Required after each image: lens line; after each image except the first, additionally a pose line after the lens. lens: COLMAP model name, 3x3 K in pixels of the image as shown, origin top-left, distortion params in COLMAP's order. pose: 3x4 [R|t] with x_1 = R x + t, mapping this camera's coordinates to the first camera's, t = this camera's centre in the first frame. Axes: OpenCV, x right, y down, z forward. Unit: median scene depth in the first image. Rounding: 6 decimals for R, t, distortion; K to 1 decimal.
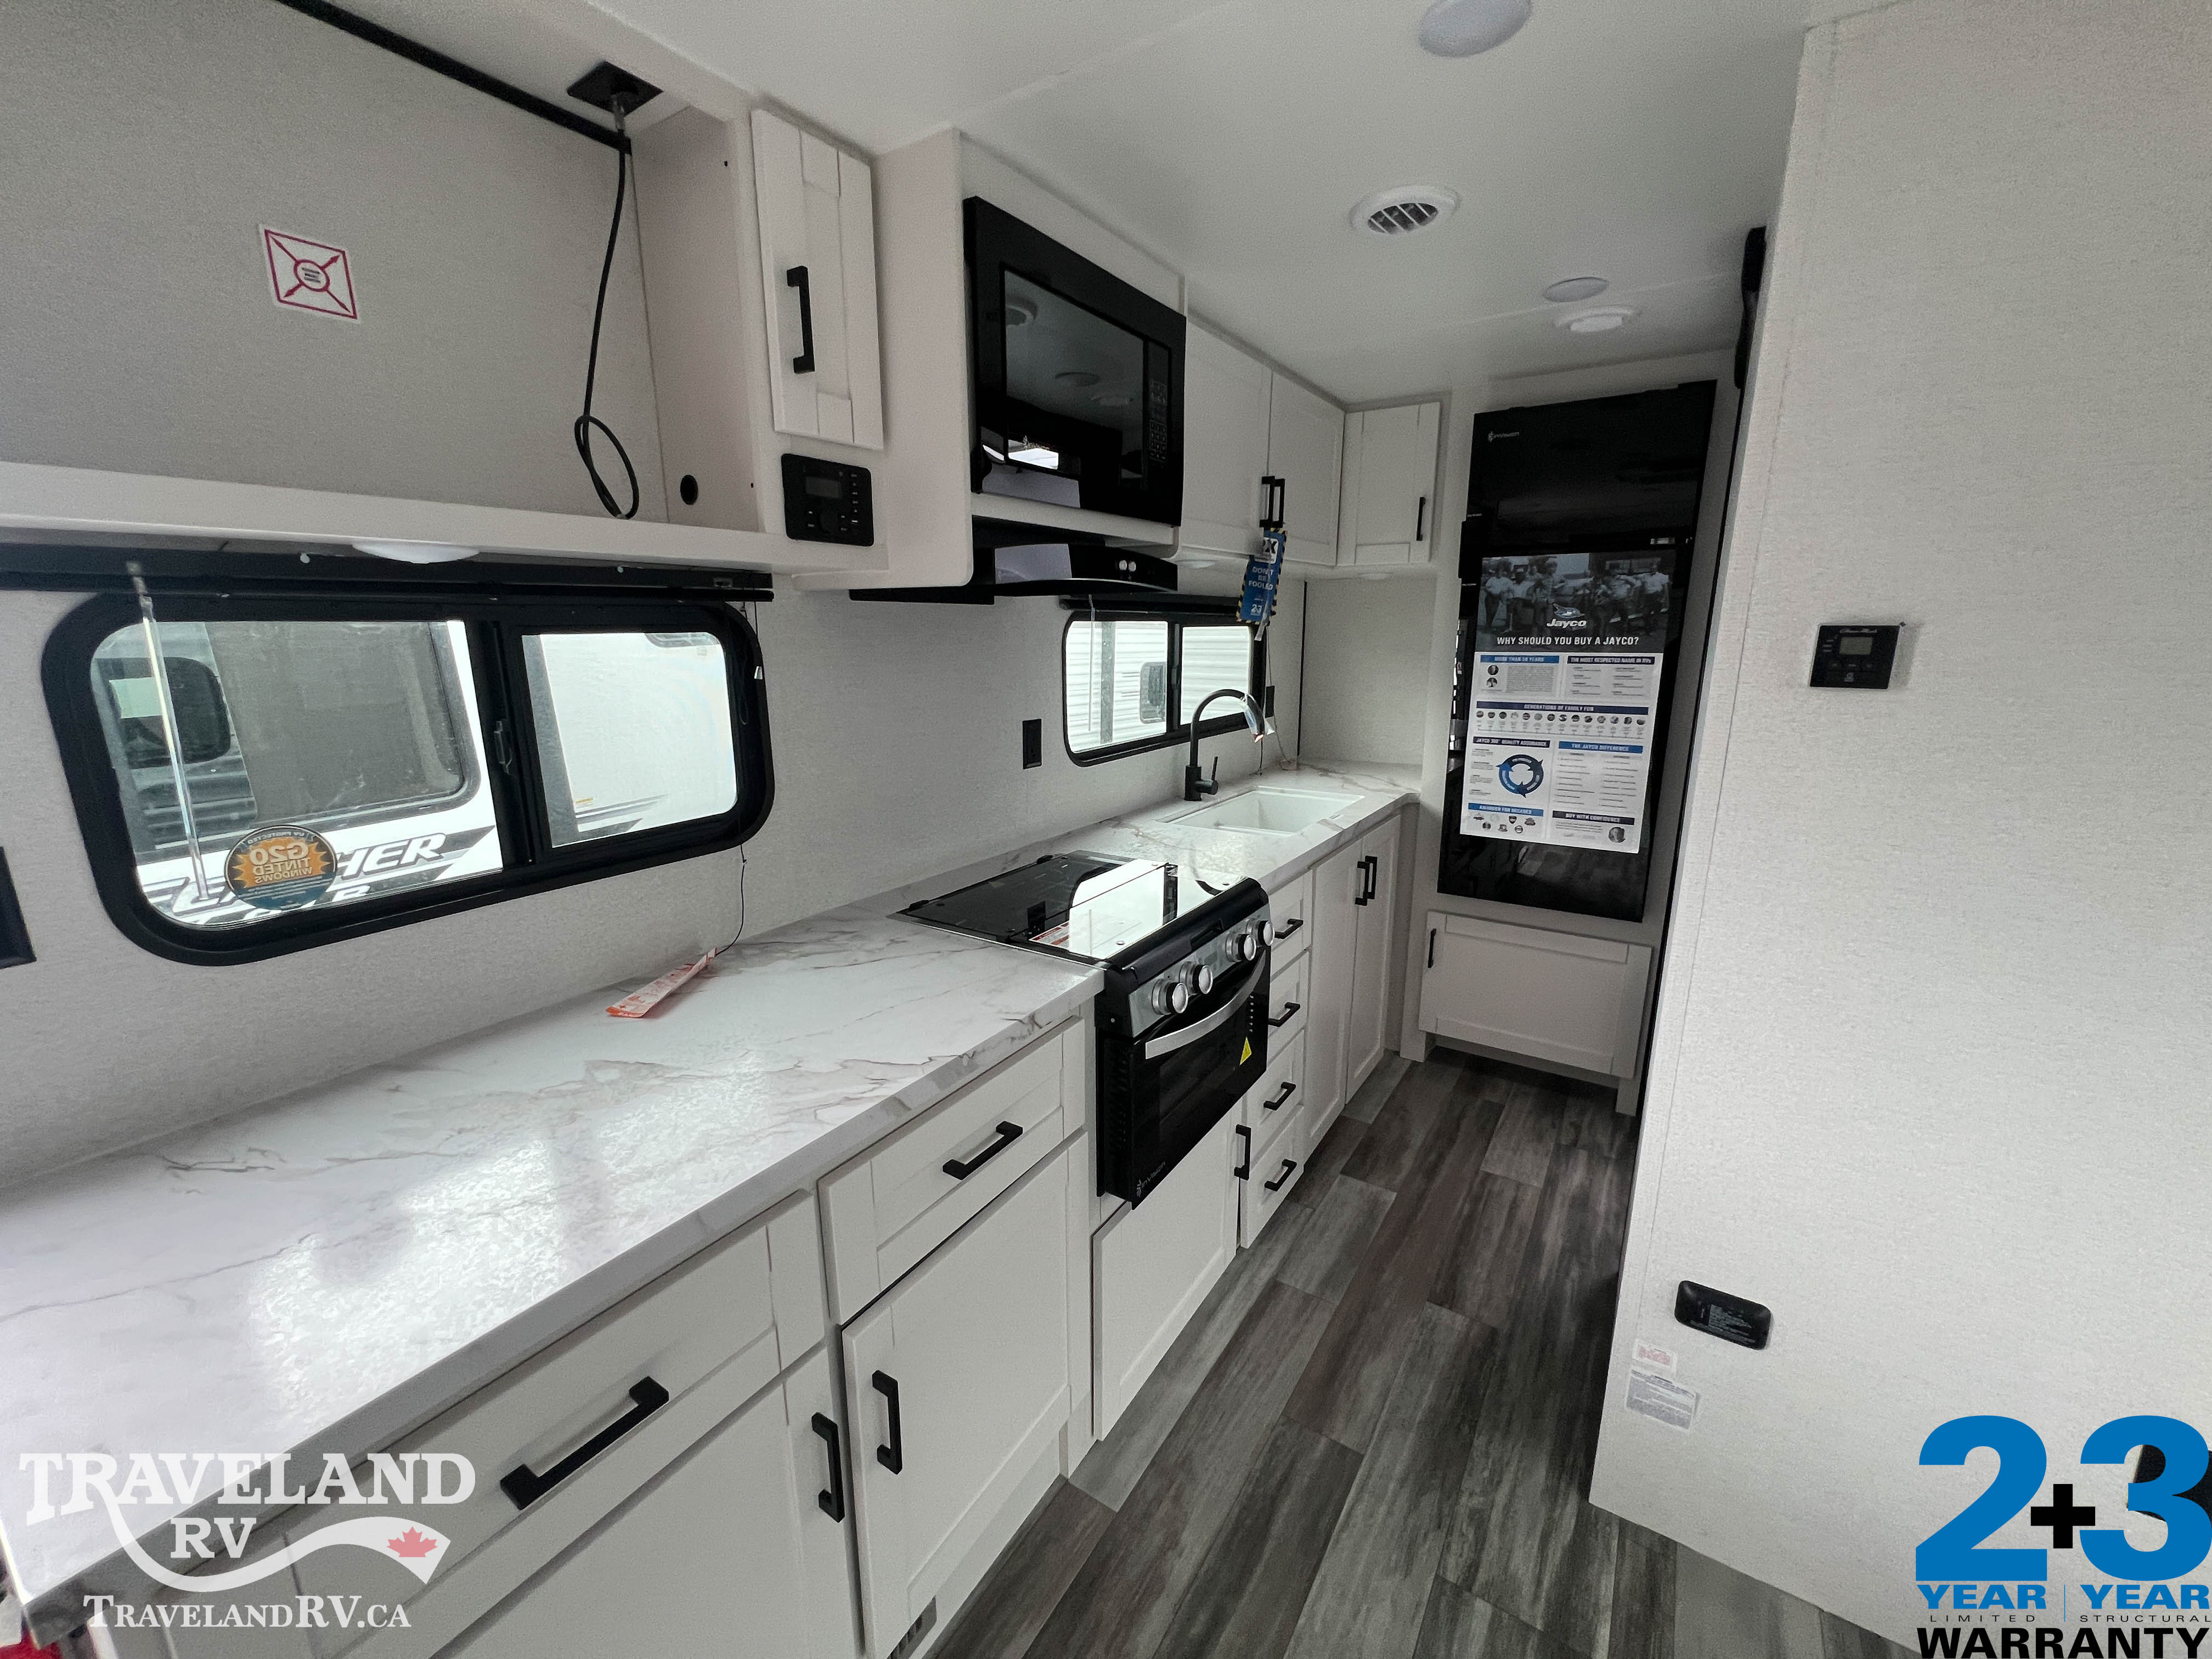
lens RADIAL K [[888.5, 0, 1105.8], [0, 888.5, 827.6], [0, 0, 1]] dist [-0.000770, -0.000129]
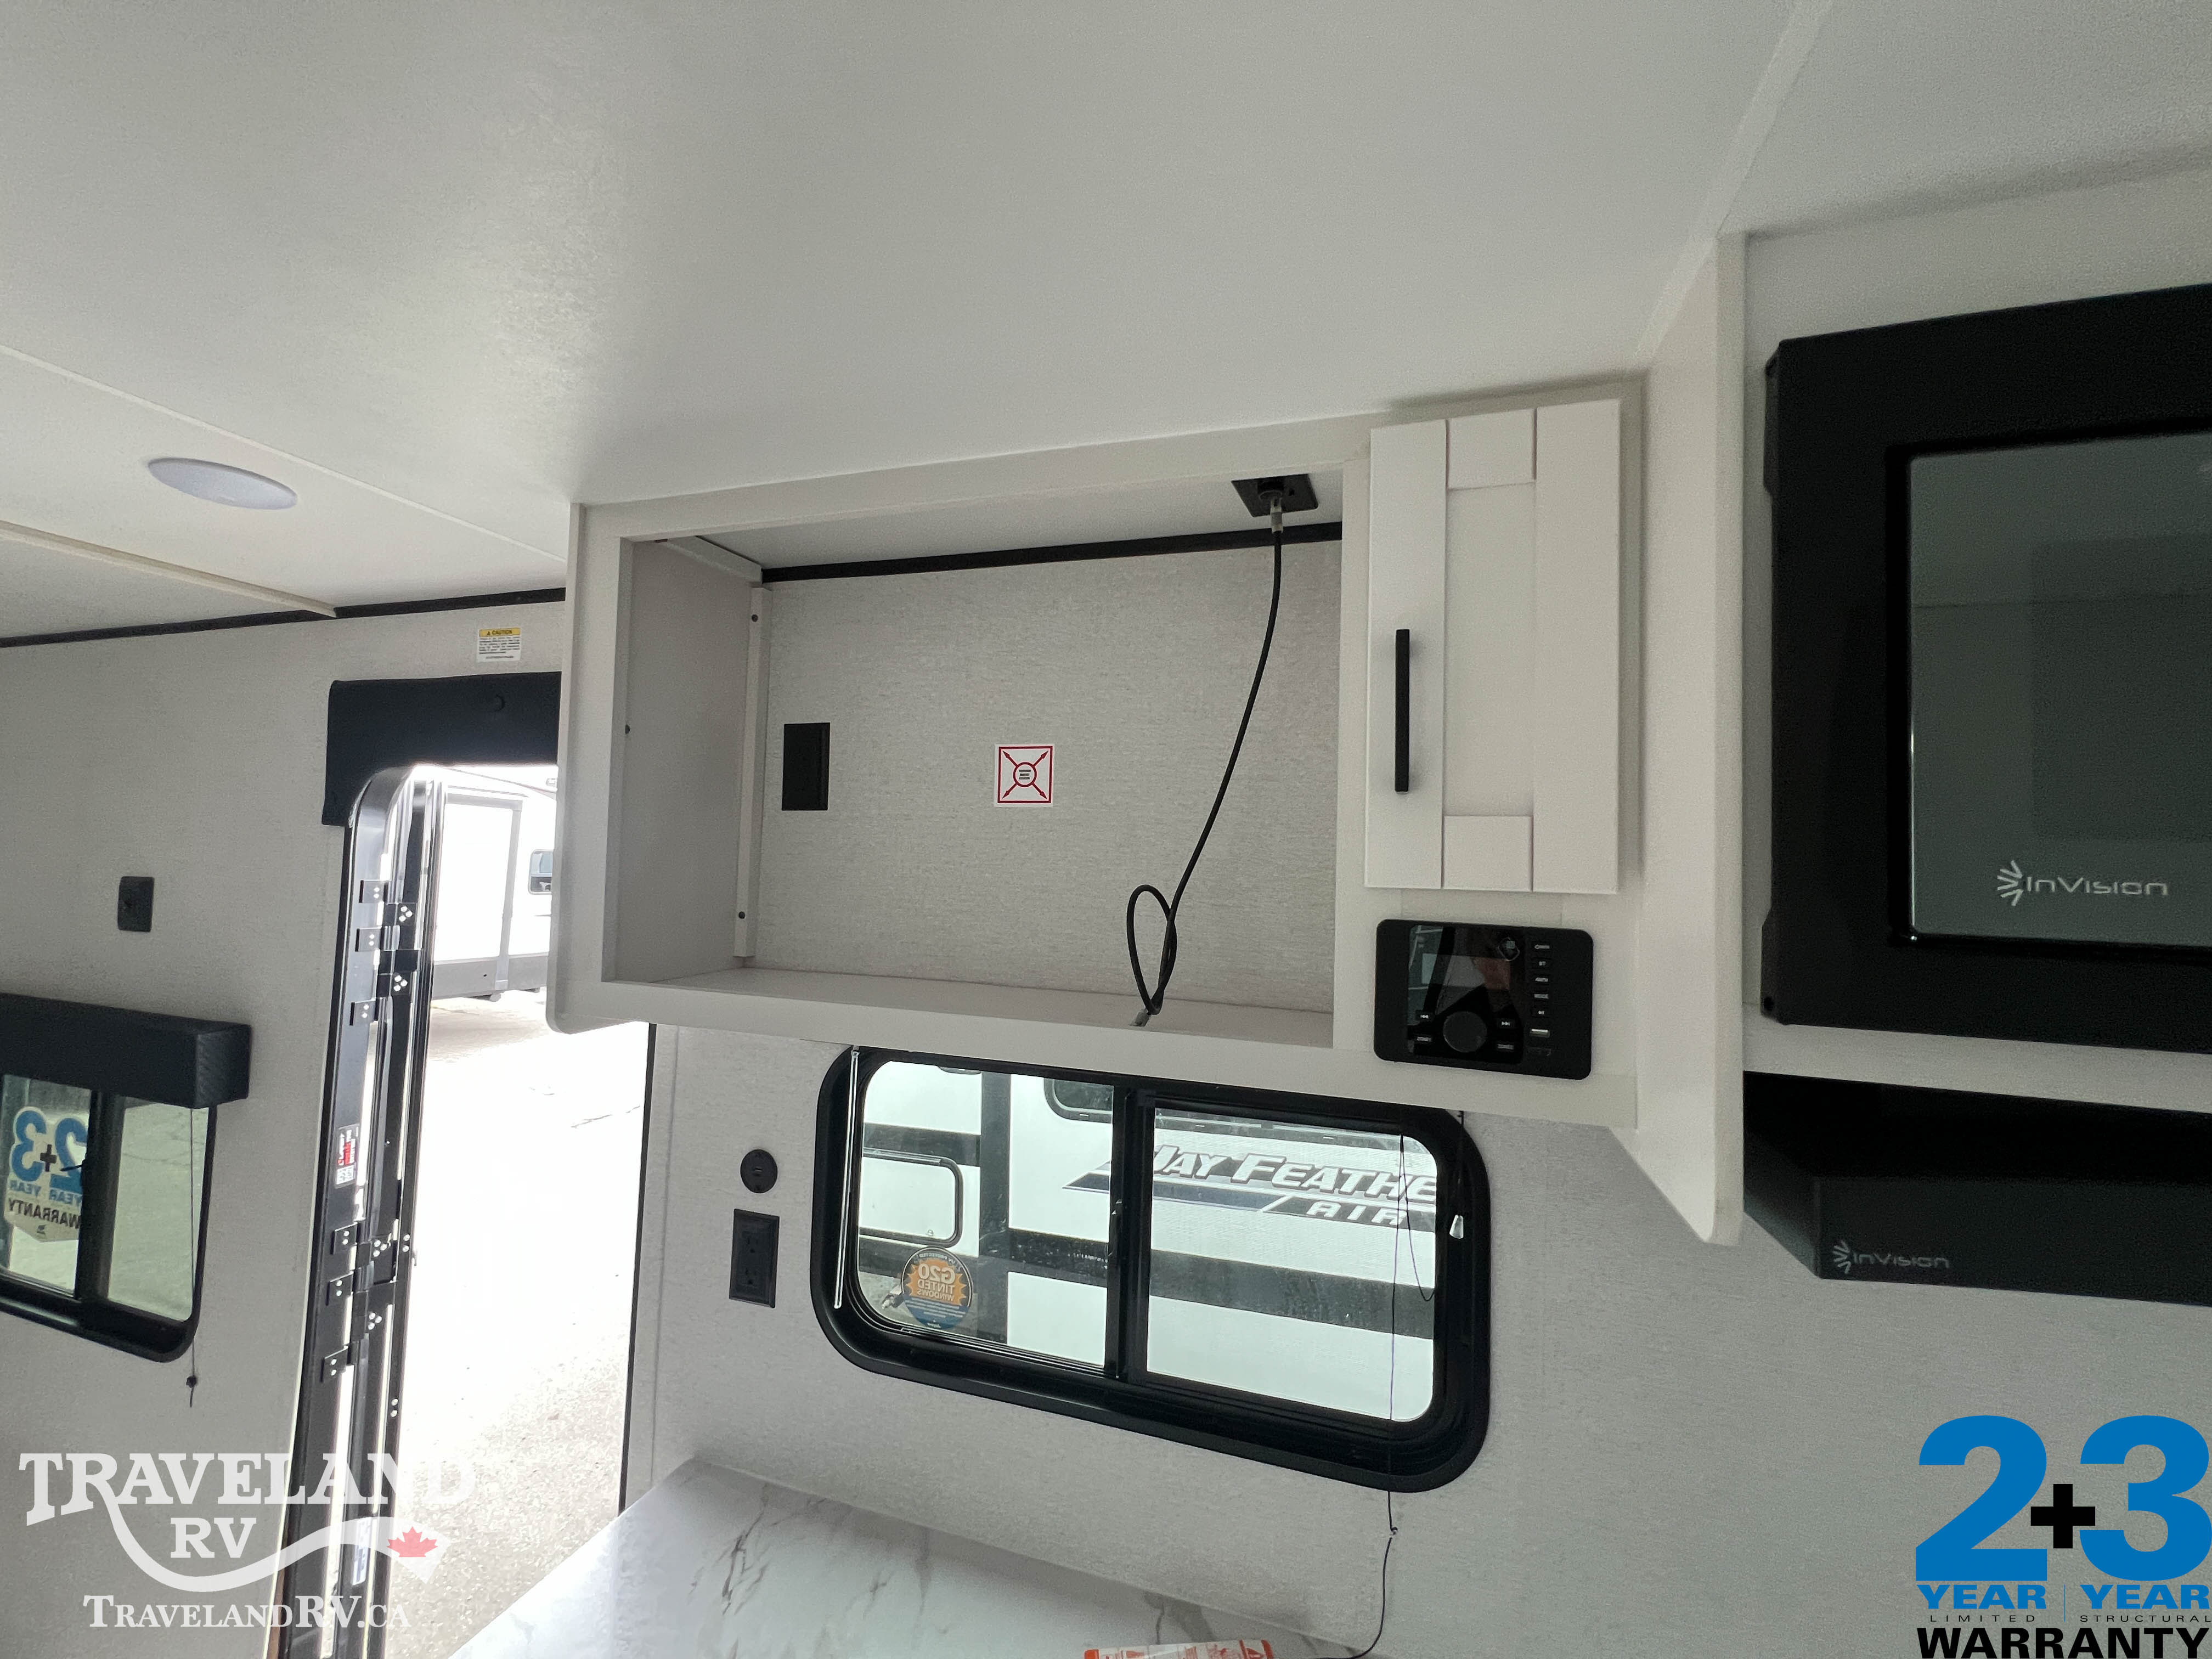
lens RADIAL K [[885.3, 0, 1104.2], [0, 885.3, 827.4], [0, 0, 1]] dist [-0.002130, 0.000207]
pose [[0.265155, -0.033264, -0.963632, 0.082148], [-0.249668, 0.962951, -0.101939, -0.195988], [0.931321, 0.267618, 0.247026, 0.348801]]
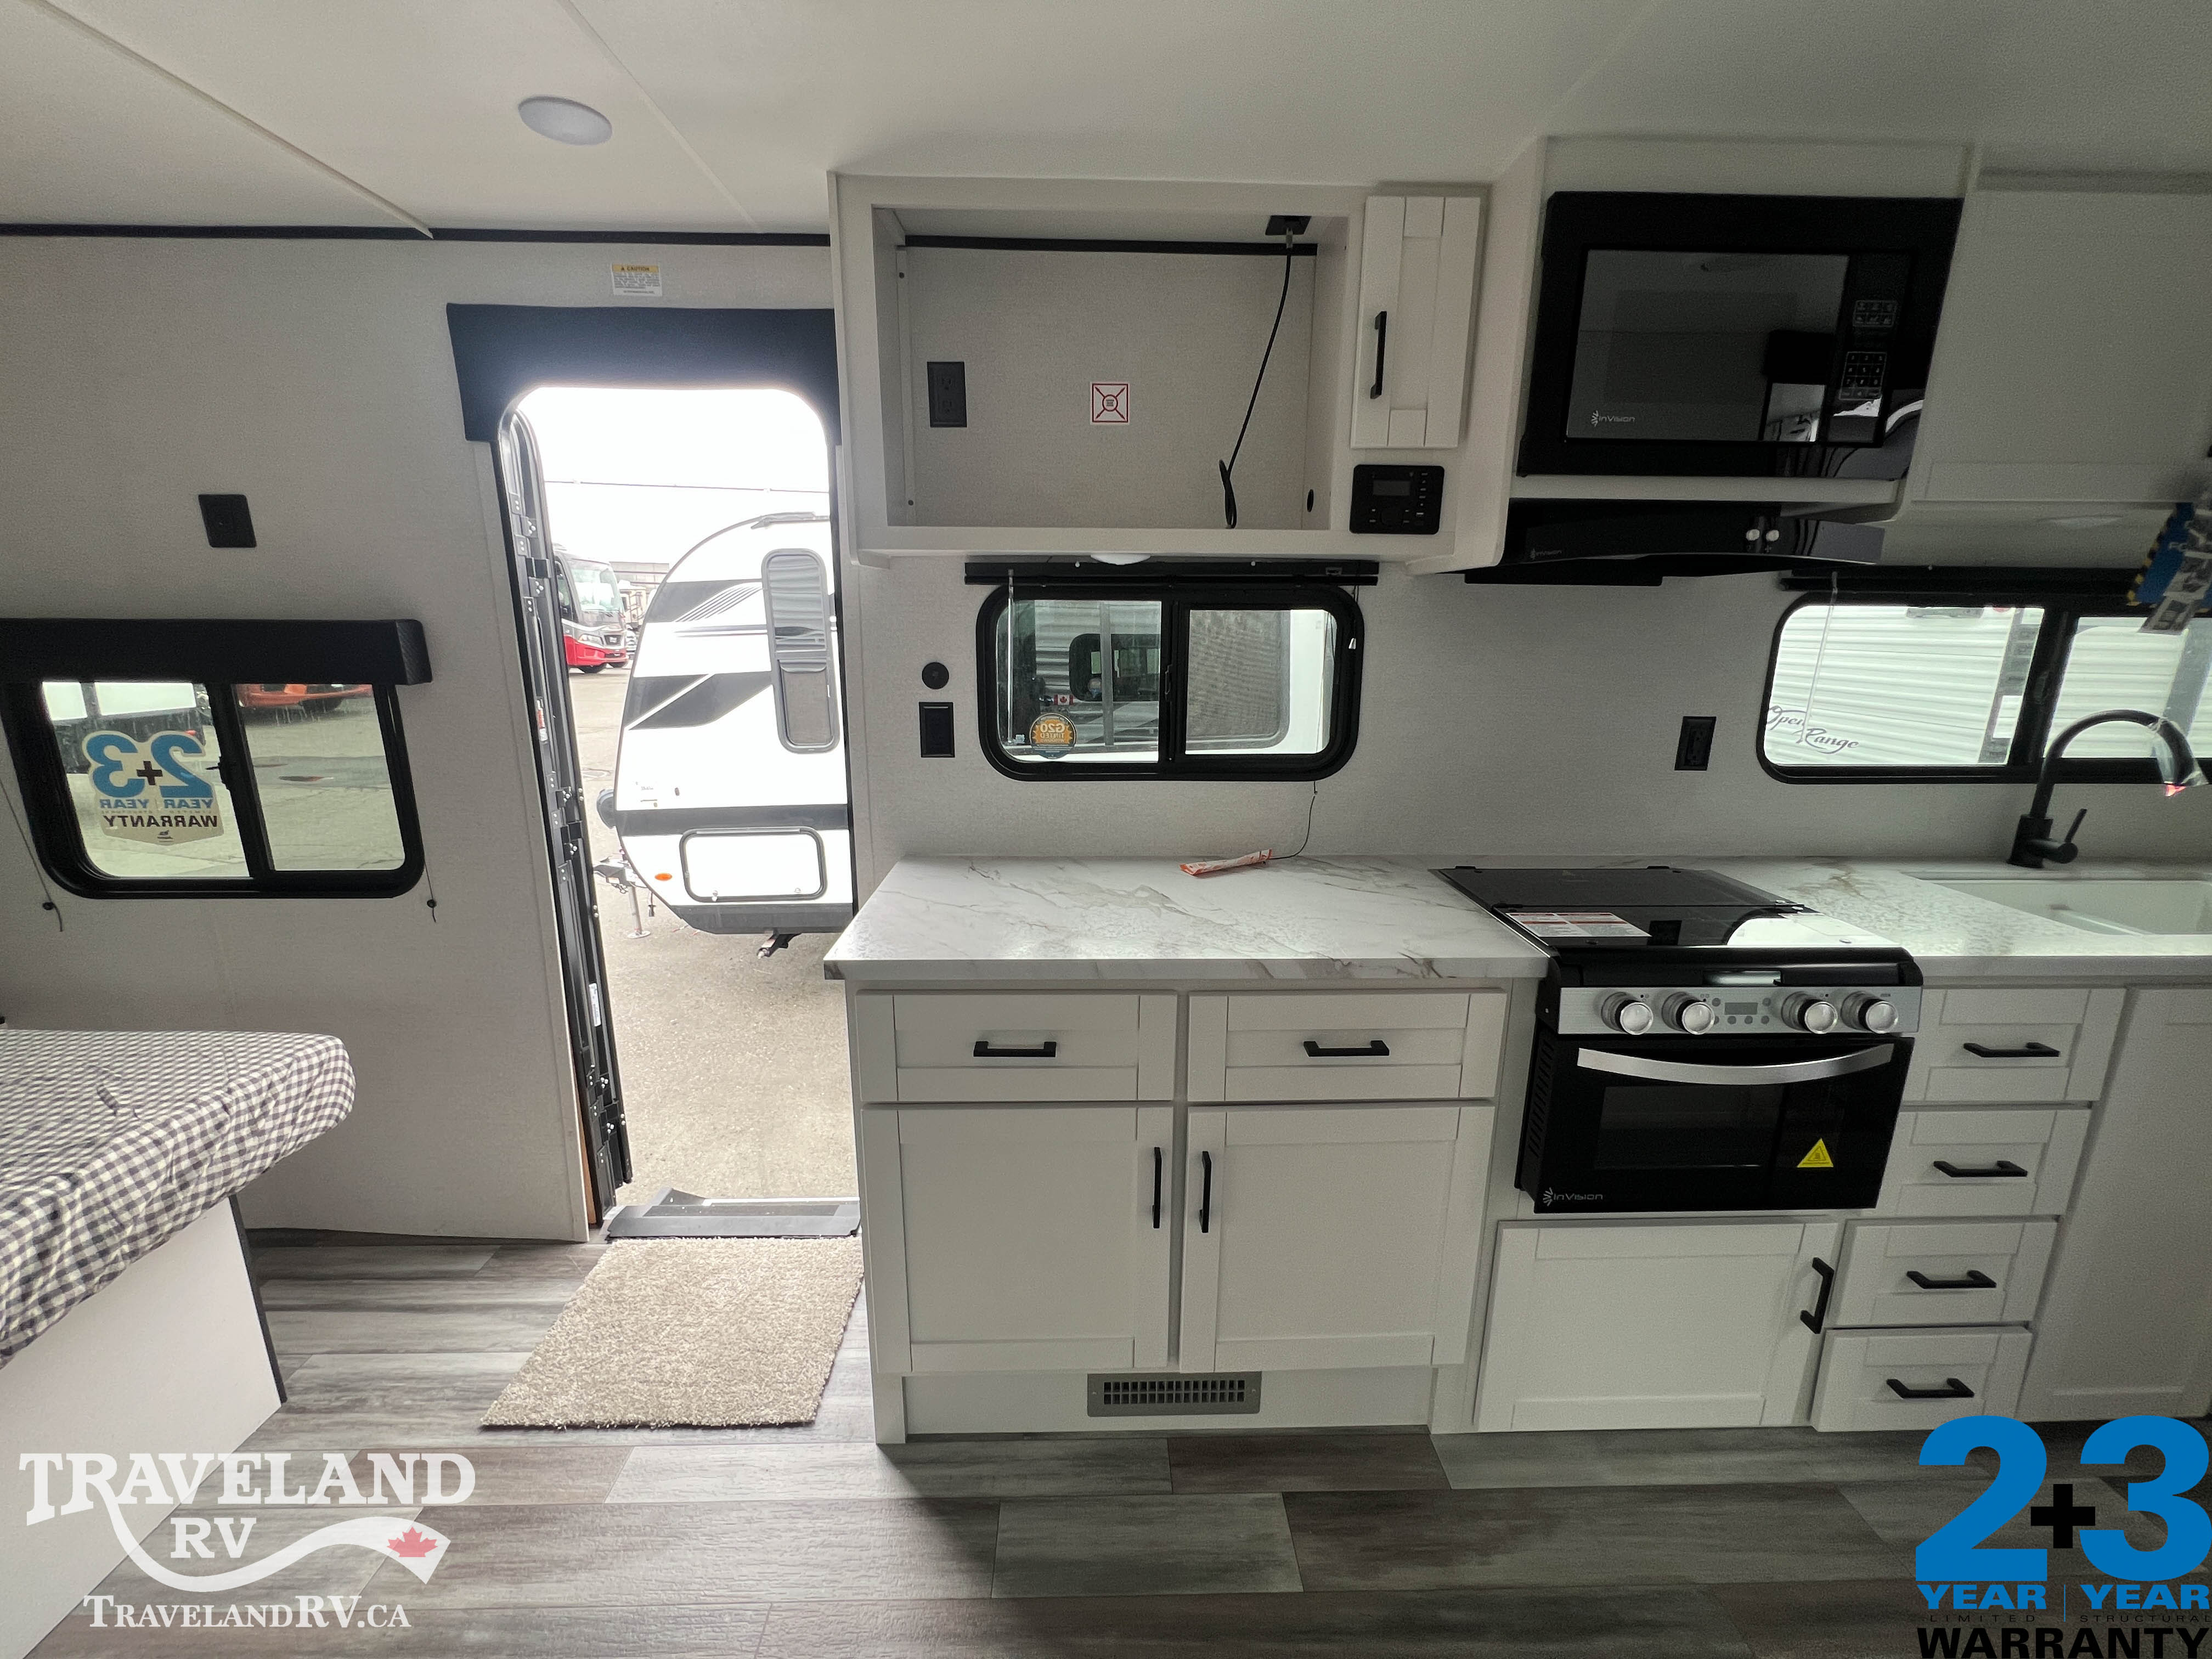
lens RADIAL K [[888.5, 0, 1105.8], [0, 888.5, 827.6], [0, 0, 1]] dist [-0.000770, -0.000129]
pose [[0.566554, 0.195128, -0.800588, 0.282488], [-0.192857, 0.975974, 0.101396, 0.010099], [0.801139, 0.096953, 0.590574, 0.013713]]
